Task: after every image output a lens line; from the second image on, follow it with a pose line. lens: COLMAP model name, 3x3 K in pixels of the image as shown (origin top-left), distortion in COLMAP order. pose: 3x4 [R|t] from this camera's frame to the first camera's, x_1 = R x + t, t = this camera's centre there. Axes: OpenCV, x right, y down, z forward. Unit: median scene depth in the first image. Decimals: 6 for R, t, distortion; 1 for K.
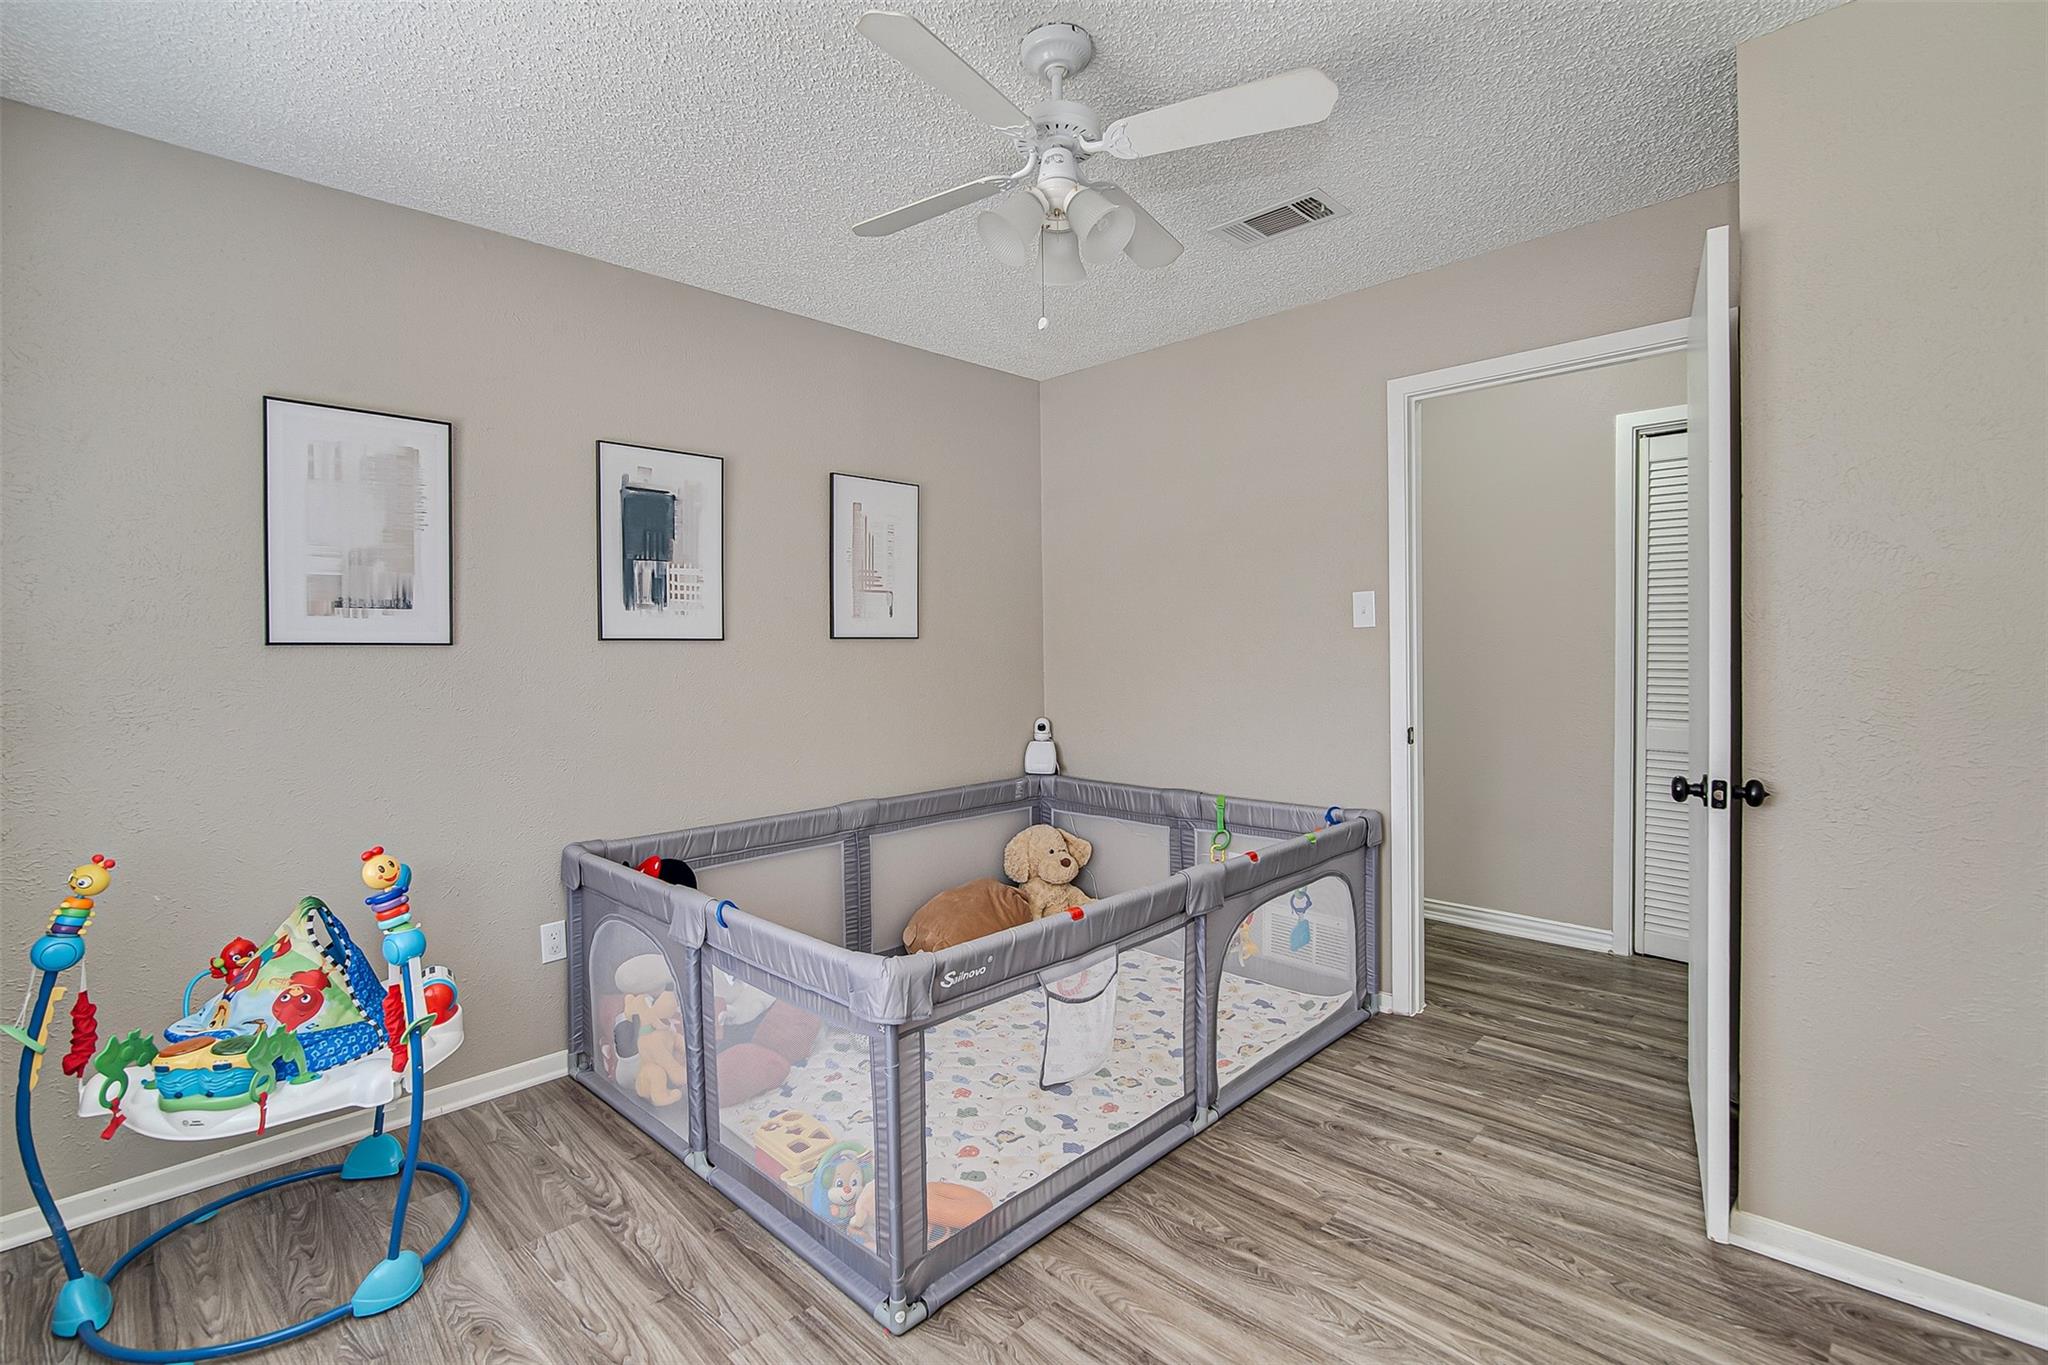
lens RADIAL K [[957.9, 0, 1024.0], [0, 957.9, 682.5], [0, 0, 1]] dist [-0.002607, 0.000519]
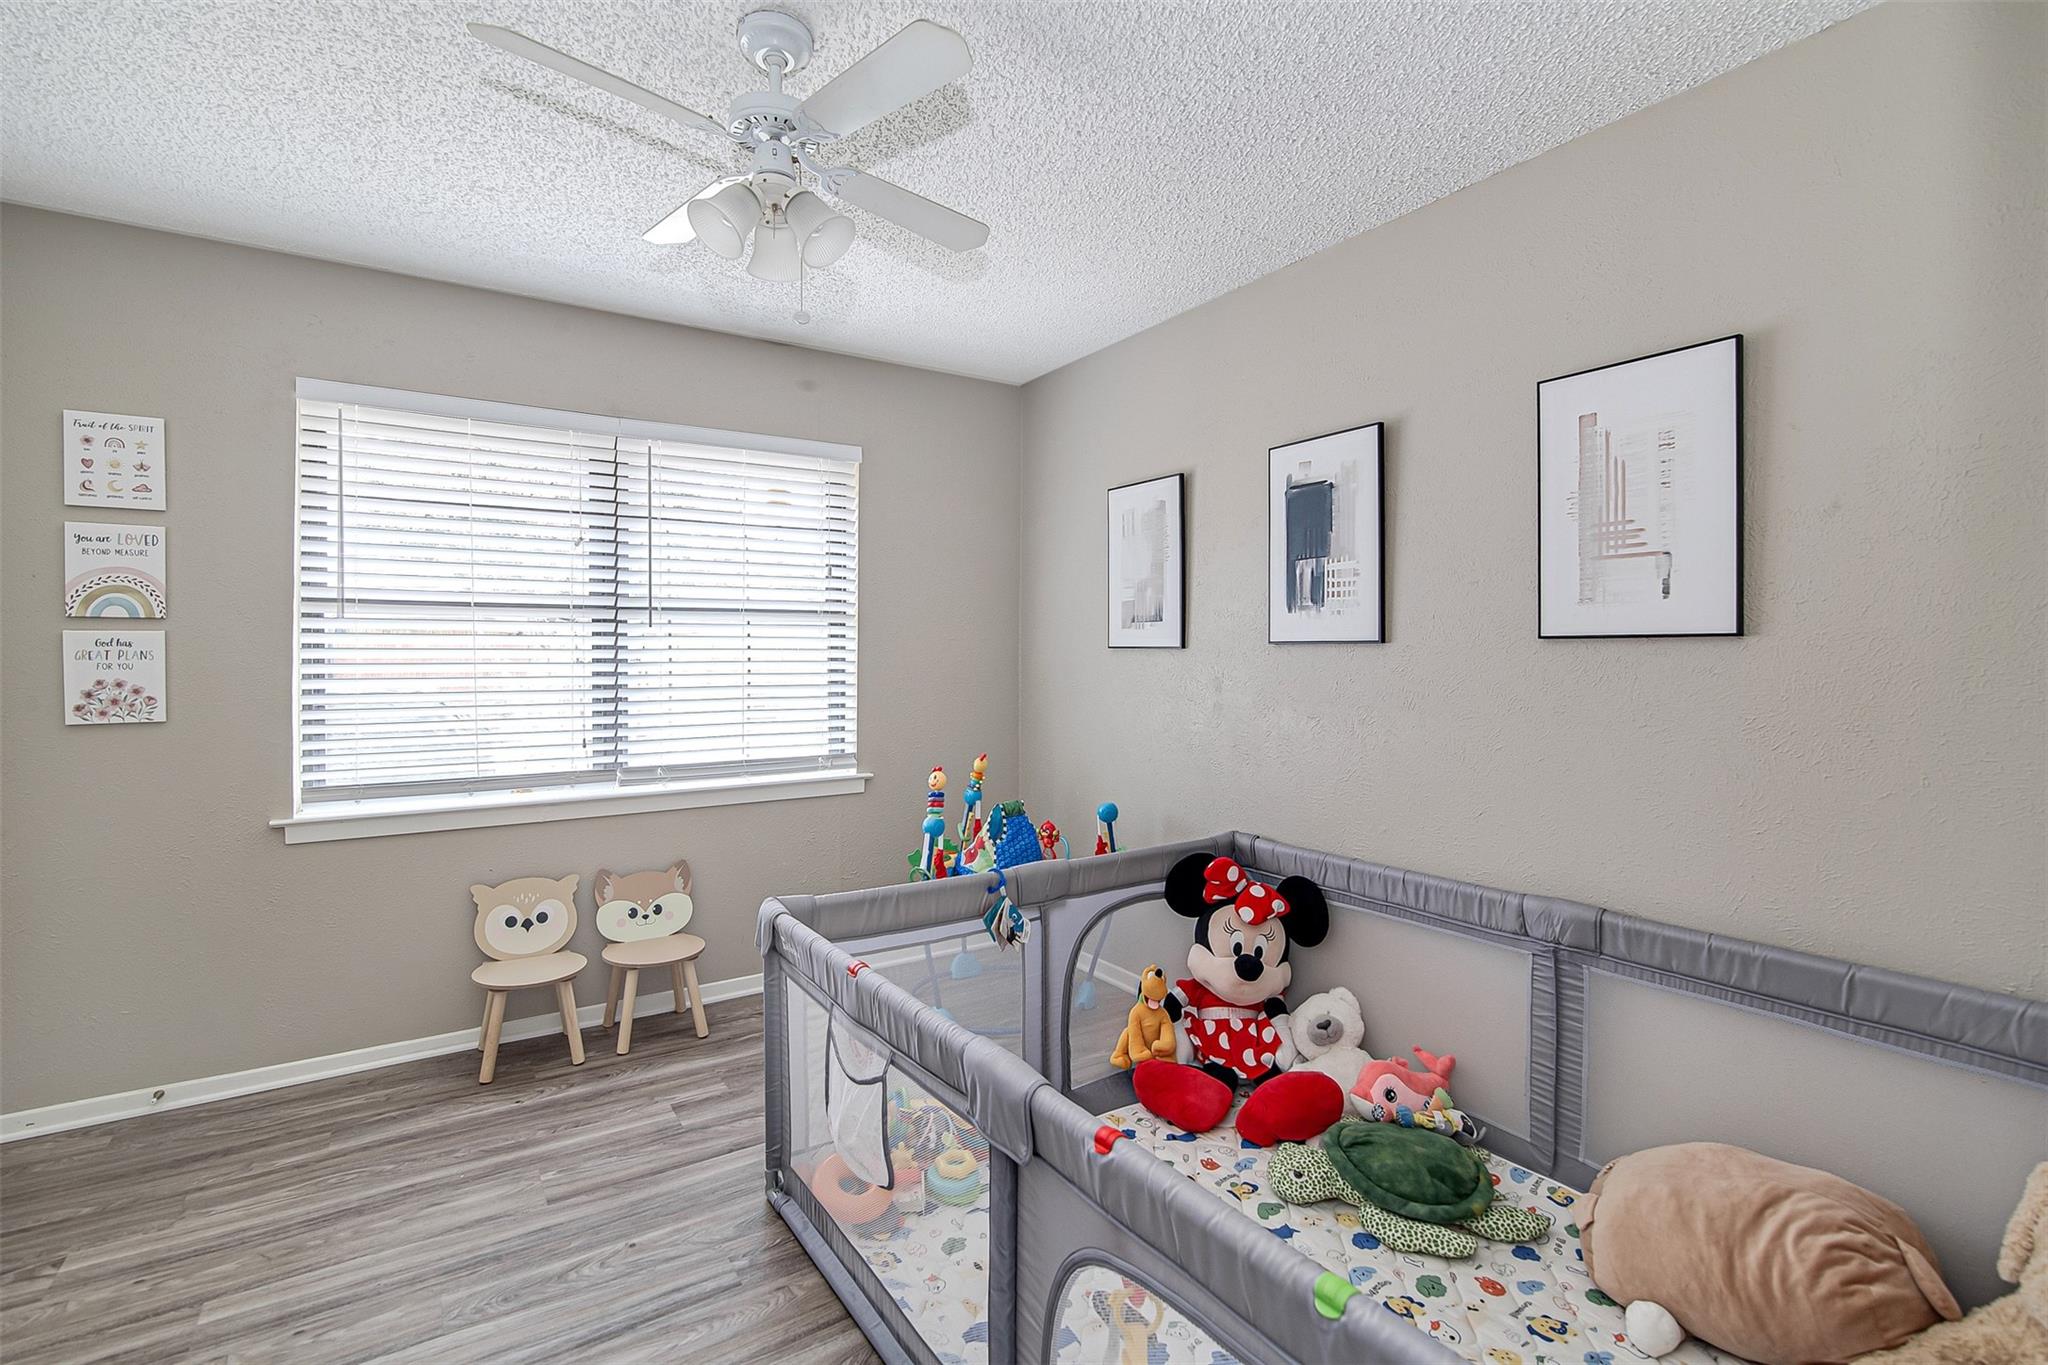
lens RADIAL K [[957.9, 0, 1024.0], [0, 957.9, 682.5], [0, 0, 1]] dist [-0.002607, 0.000519]
pose [[-0.221622, 0.047486, -0.973976, 0.586862], [-0.022824, 0.998287, 0.053865, -0.049525], [0.974866, 0.034167, -0.220158, 0.923926]]
